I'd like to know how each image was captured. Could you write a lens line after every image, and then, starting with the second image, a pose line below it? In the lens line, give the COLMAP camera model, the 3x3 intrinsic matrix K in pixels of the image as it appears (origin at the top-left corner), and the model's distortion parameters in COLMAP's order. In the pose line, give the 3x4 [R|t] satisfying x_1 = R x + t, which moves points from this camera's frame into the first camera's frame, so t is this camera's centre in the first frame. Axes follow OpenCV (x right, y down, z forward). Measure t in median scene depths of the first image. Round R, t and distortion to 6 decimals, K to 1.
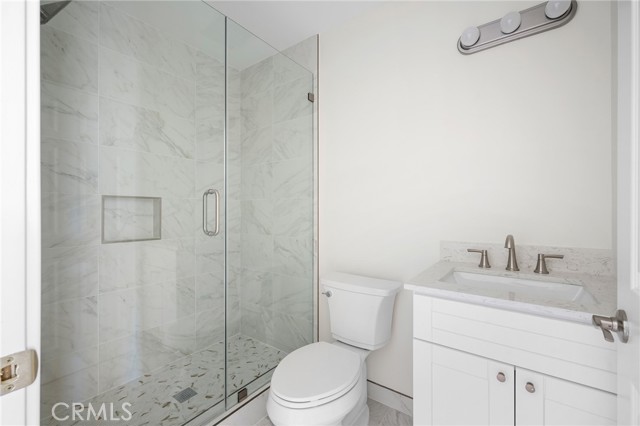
lens RADIAL K [[263.6, 0, 322.7], [0, 263.6, 213.6], [0, 0, 1]] dist [0.000534, 0.000253]
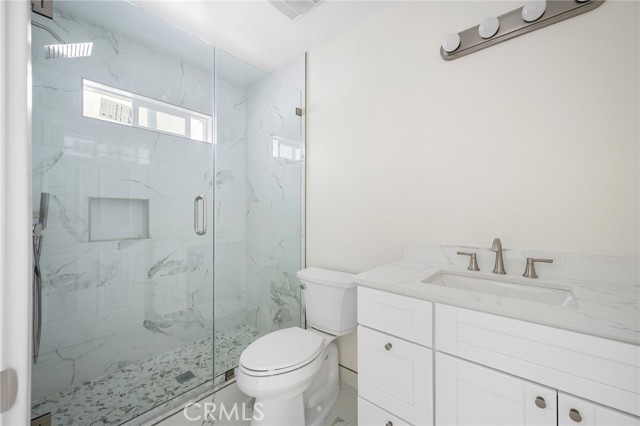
lens RADIAL K [[260.2, 0, 319.9], [0, 260.2, 218.8], [0, 0, 1]] dist [0.079217, -0.000175]
pose [[0.997222, 0.001989, -0.074464, 0.124228], [-0.001645, 0.999988, 0.004674, 0.001915], [0.074473, -0.004538, 0.997213, -0.098327]]
